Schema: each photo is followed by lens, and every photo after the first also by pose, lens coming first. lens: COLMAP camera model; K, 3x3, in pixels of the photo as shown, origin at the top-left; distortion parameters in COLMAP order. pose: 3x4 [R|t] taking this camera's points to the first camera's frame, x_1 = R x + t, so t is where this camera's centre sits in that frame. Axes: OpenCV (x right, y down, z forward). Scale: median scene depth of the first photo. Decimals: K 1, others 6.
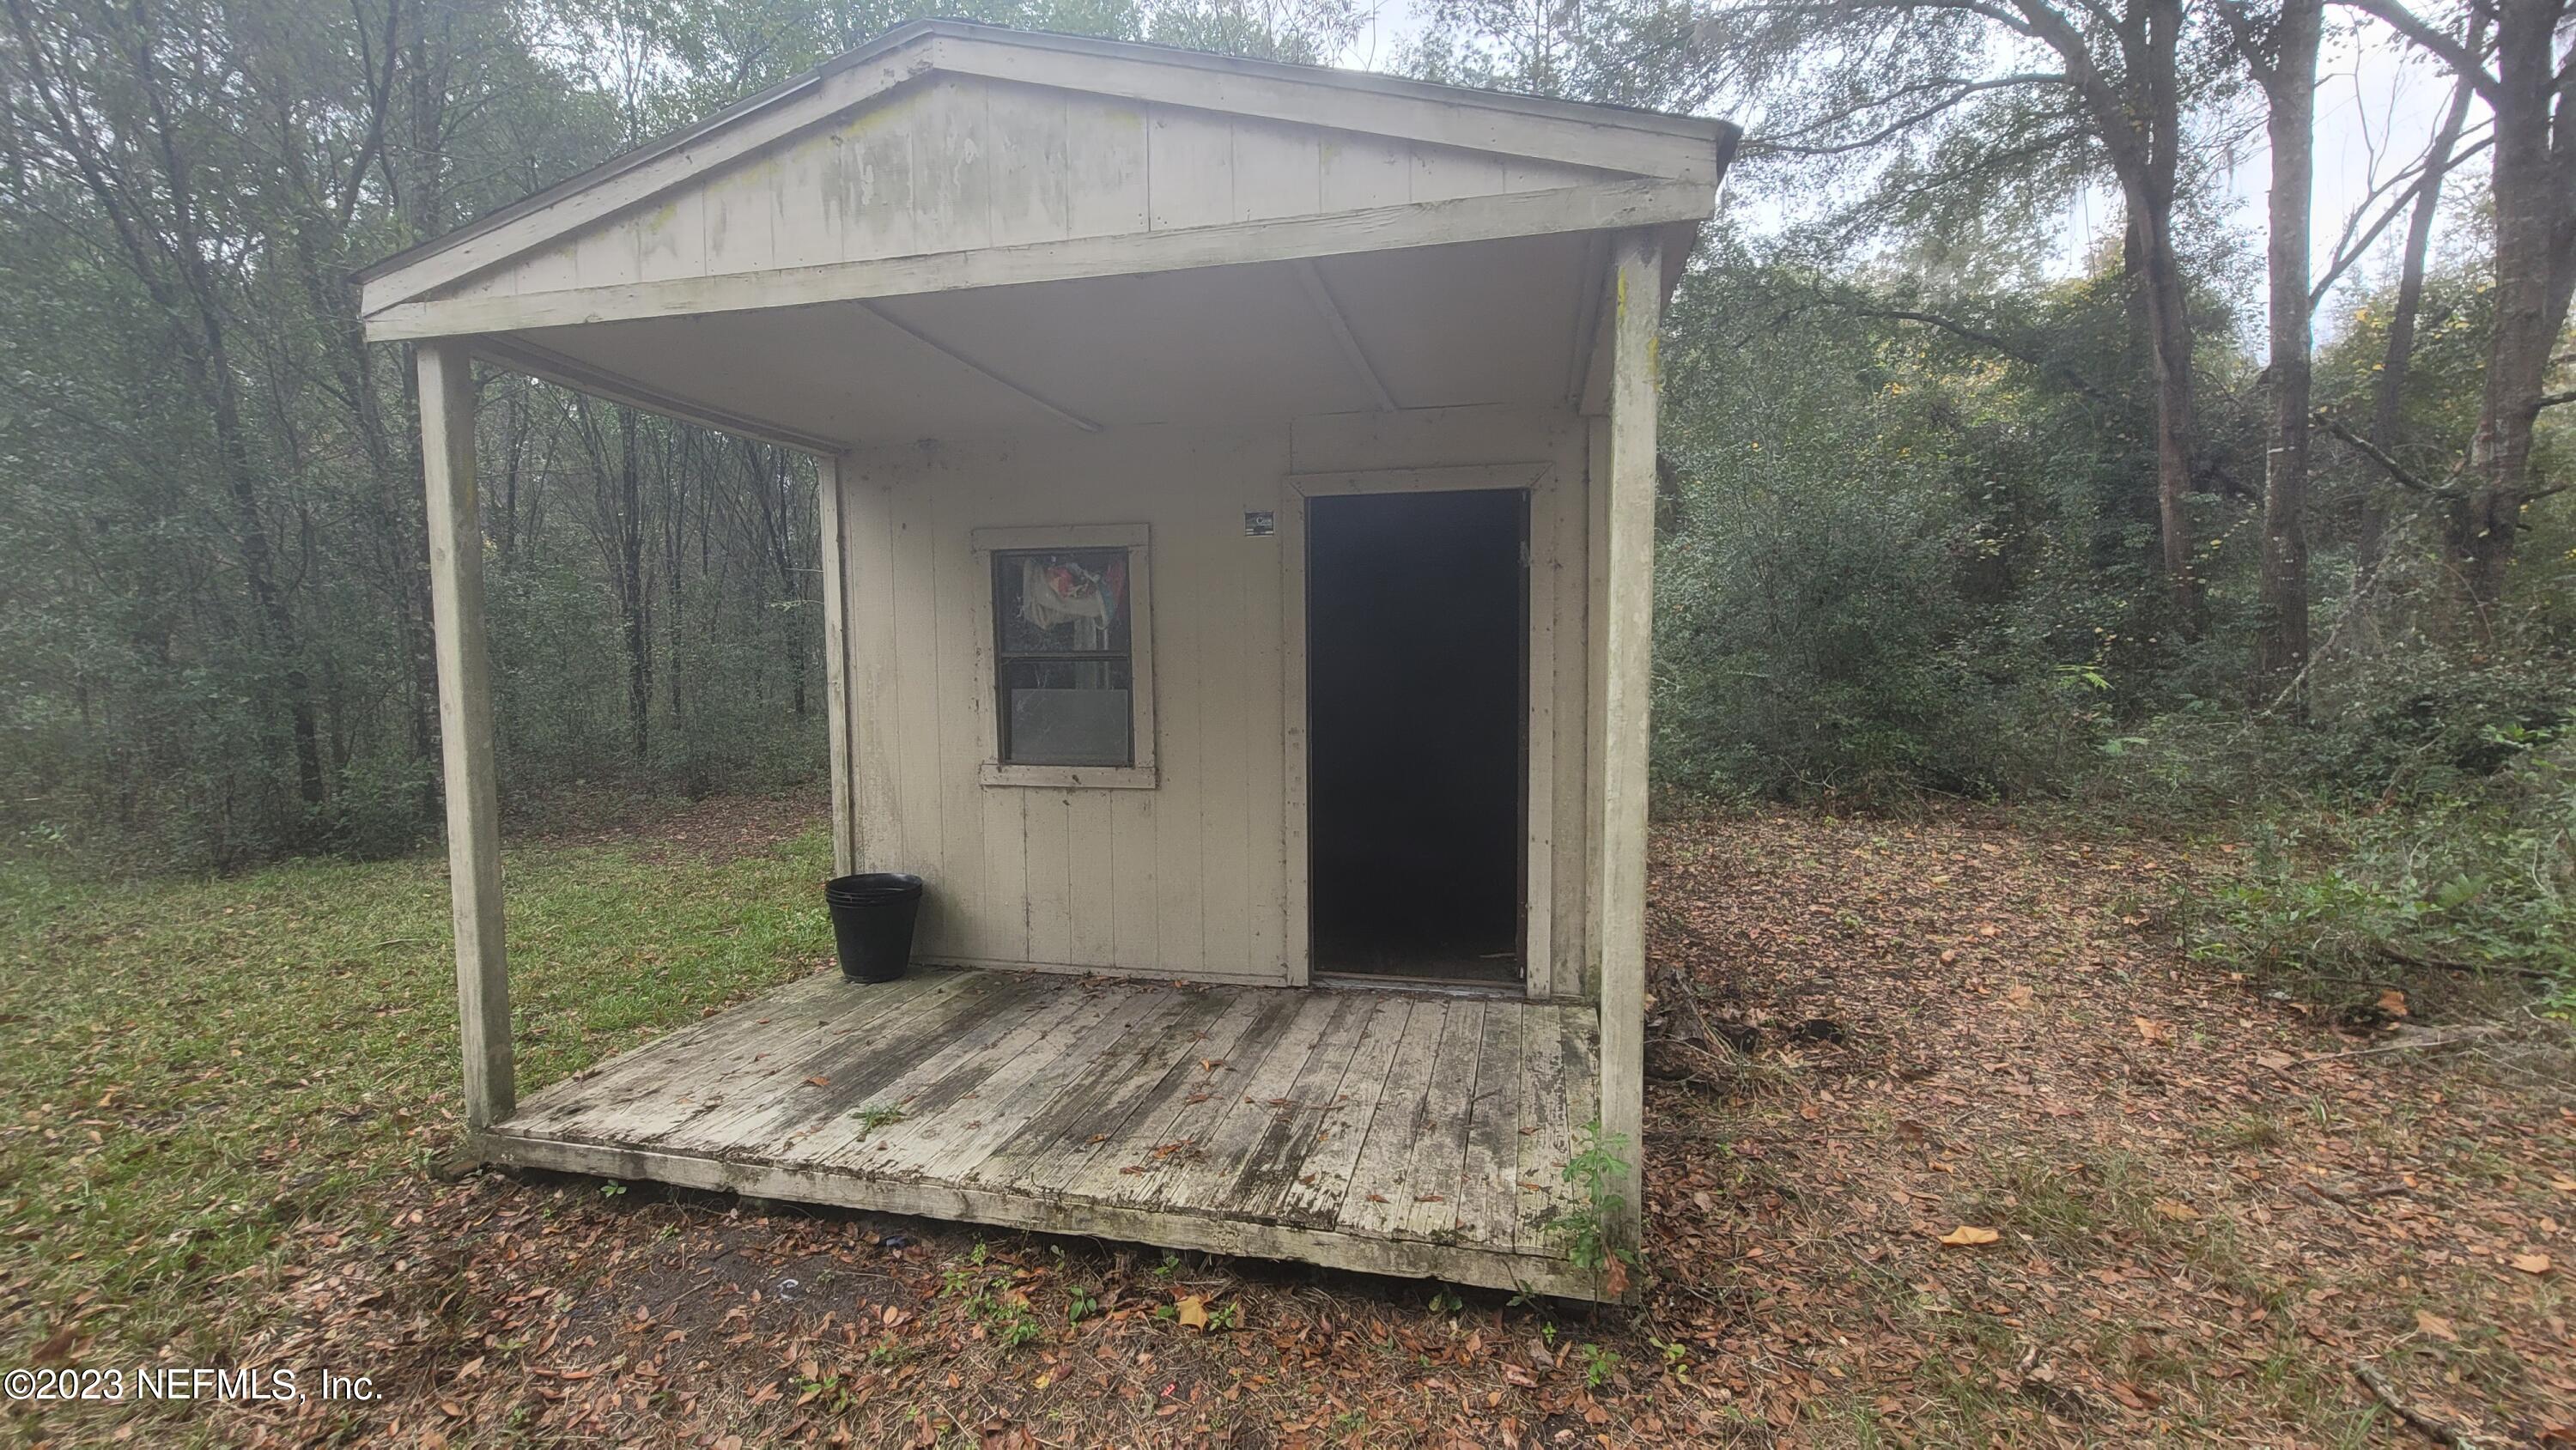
lens RADIAL K [[1047.1, 0, 1292.6], [0, 1047.1, 723.4], [0, 0, 1]] dist [-0.001464, 0.000607]
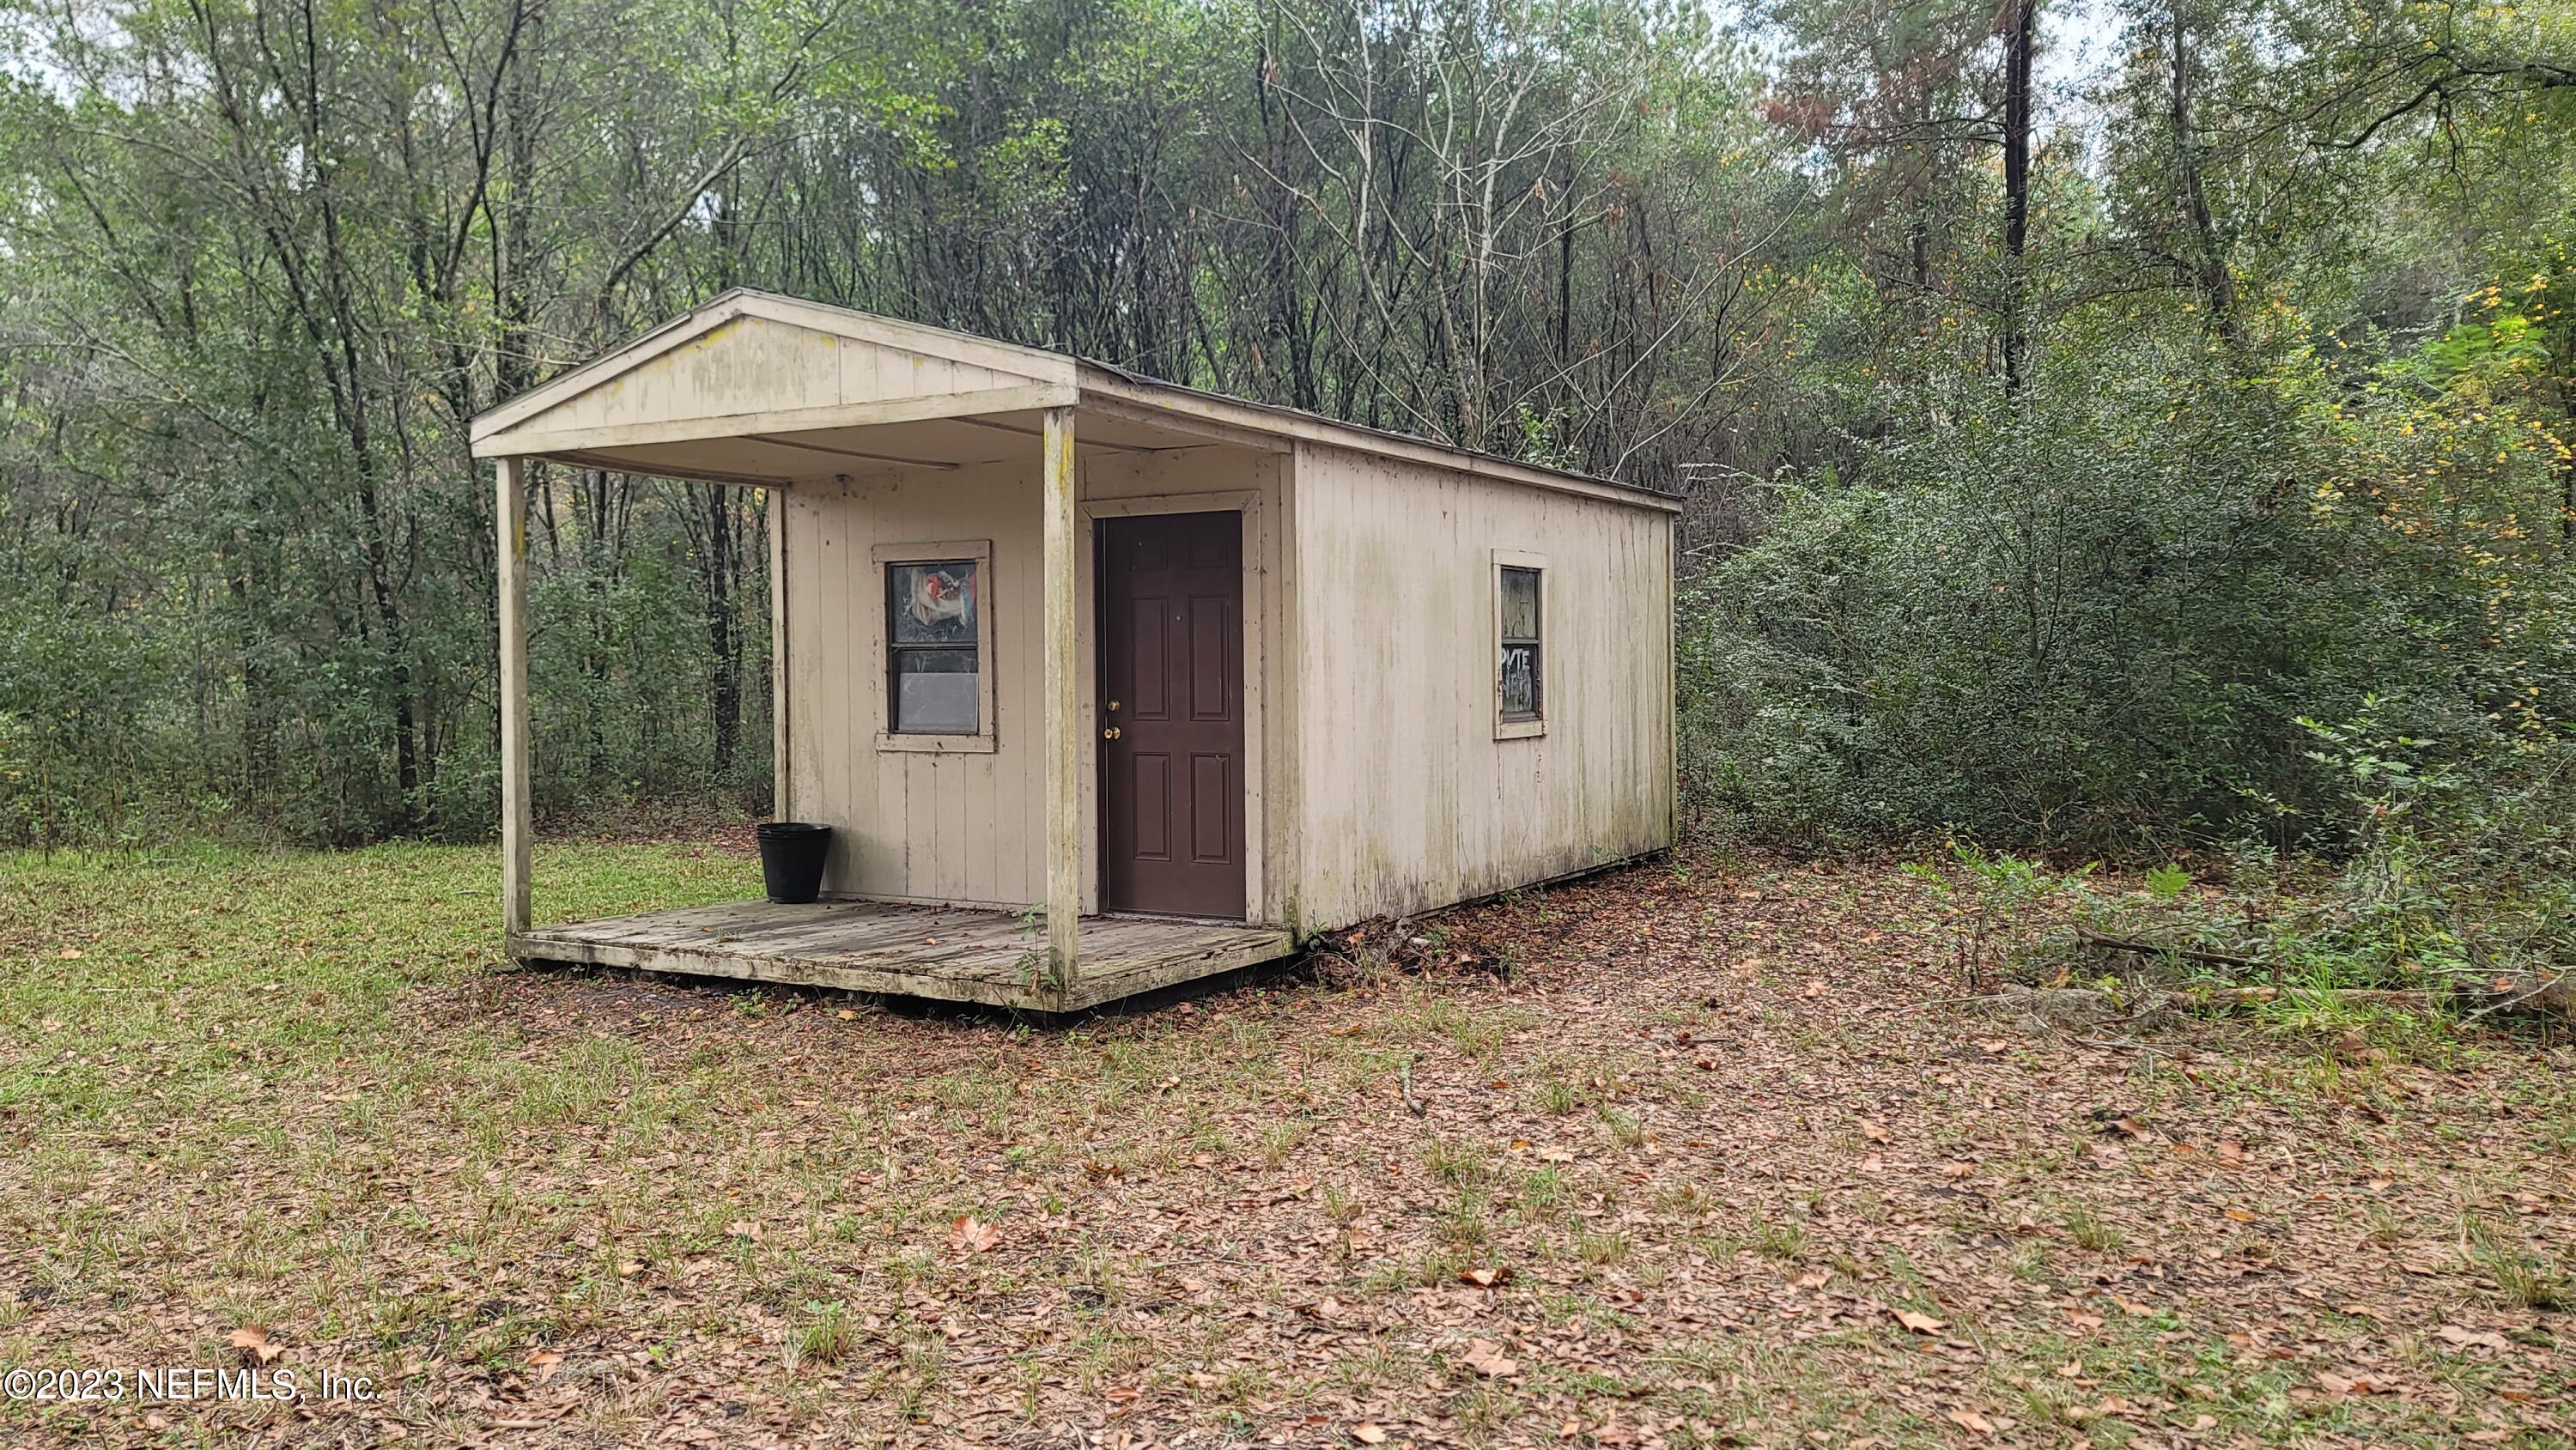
lens RADIAL K [[1791.5, 0, 1299.2], [0, 1791.5, 712.9], [0, 0, 1]] dist [0.040781, -0.001373]
pose [[0.959771, 0.009197, -0.280633, 0.843179], [-0.020069, 0.999154, -0.035892, 0.087564], [0.280066, 0.040080, 0.959144, -0.969849]]
